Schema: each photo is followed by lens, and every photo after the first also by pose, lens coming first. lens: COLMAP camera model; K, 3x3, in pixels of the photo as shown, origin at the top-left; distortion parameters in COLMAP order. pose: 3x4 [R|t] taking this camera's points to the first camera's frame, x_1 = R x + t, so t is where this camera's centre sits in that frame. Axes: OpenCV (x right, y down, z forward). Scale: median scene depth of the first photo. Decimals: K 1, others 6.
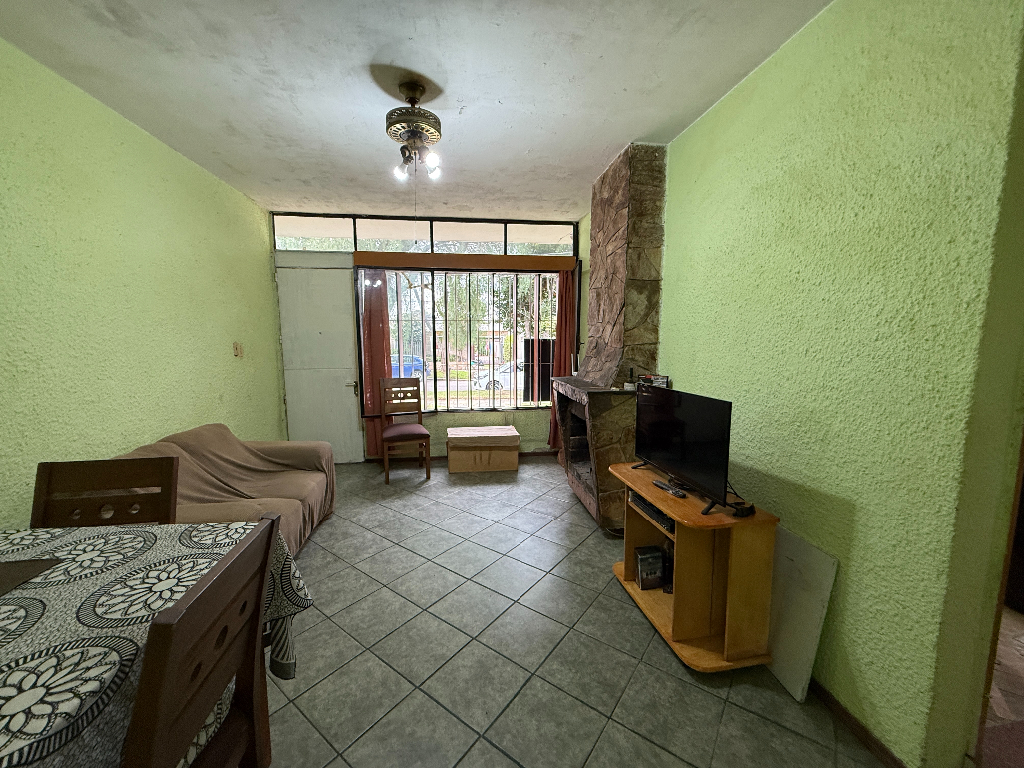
lens RADIAL K [[406.1, 0, 509.1], [0, 406.1, 385.3], [0, 0, 1]] dist [-0.000643, -0.000080]
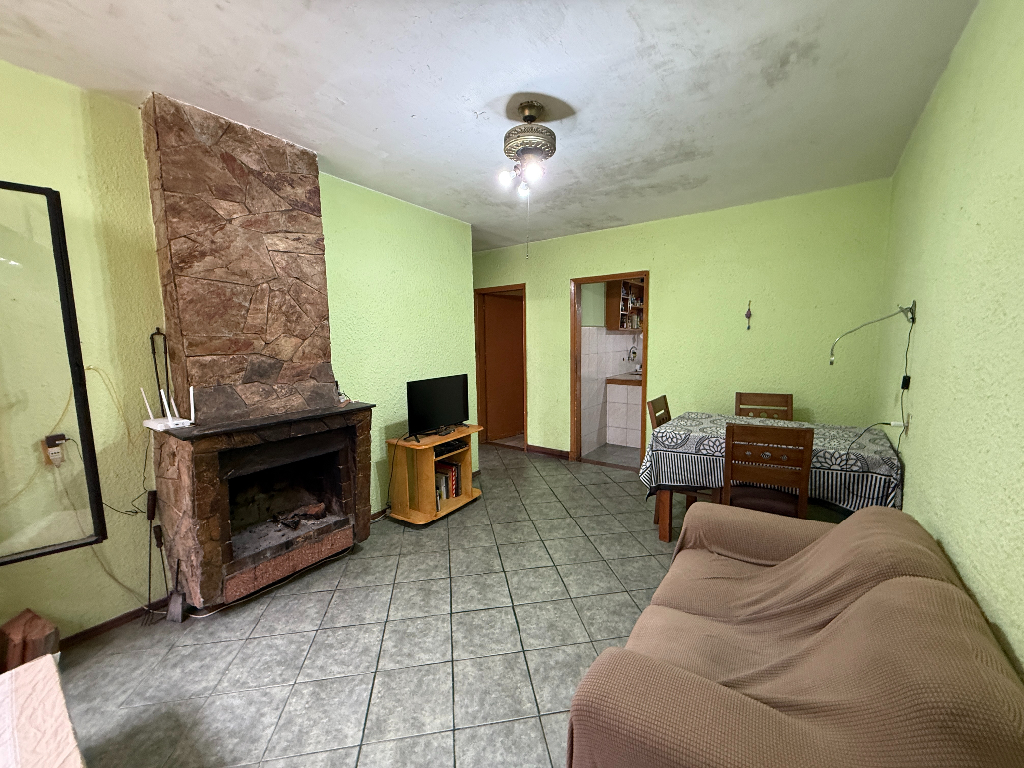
lens RADIAL K [[406.1, 0, 509.1], [0, 406.1, 385.3], [0, 0, 1]] dist [-0.000643, -0.000080]
pose [[-0.720938, -0.067225, 0.689731, -0.727542], [0.099089, 0.975057, 0.198607, -0.195835], [-0.685879, 0.211528, -0.696295, 1.447200]]
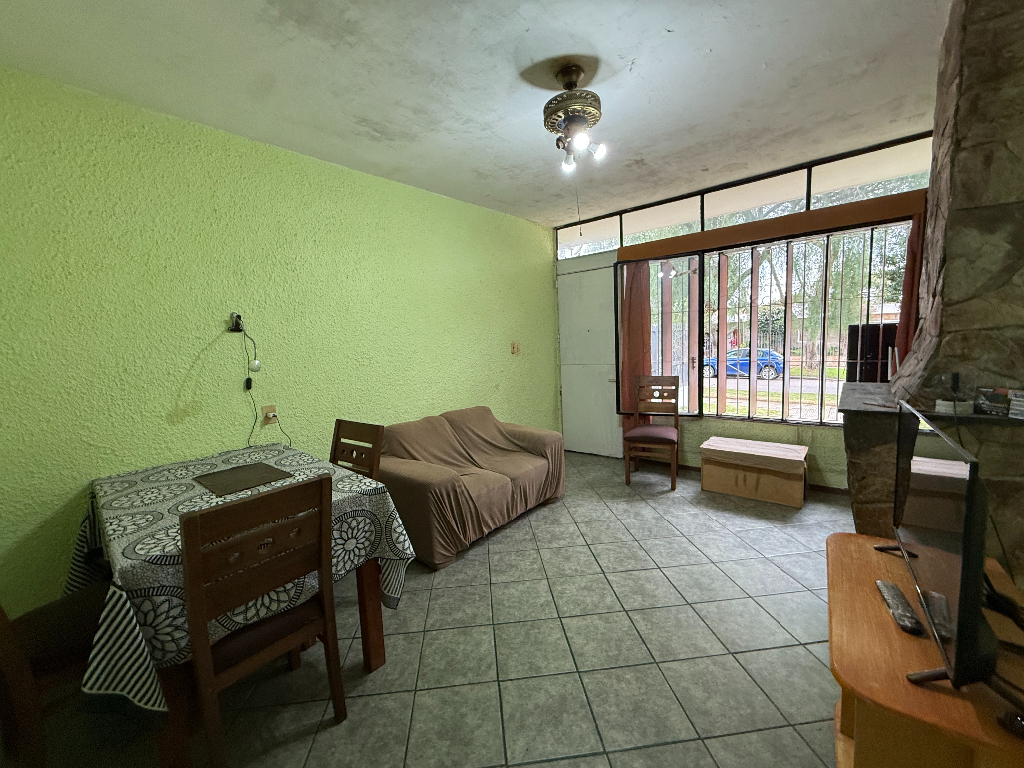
lens RADIAL K [[406.1, 0, 509.1], [0, 406.1, 385.3], [0, 0, 1]] dist [-0.000643, -0.000080]
pose [[0.672820, 0.052144, -0.737967, 0.308679], [-0.041246, 0.998605, 0.032955, -0.020063], [0.738656, 0.008265, 0.674032, 0.198969]]
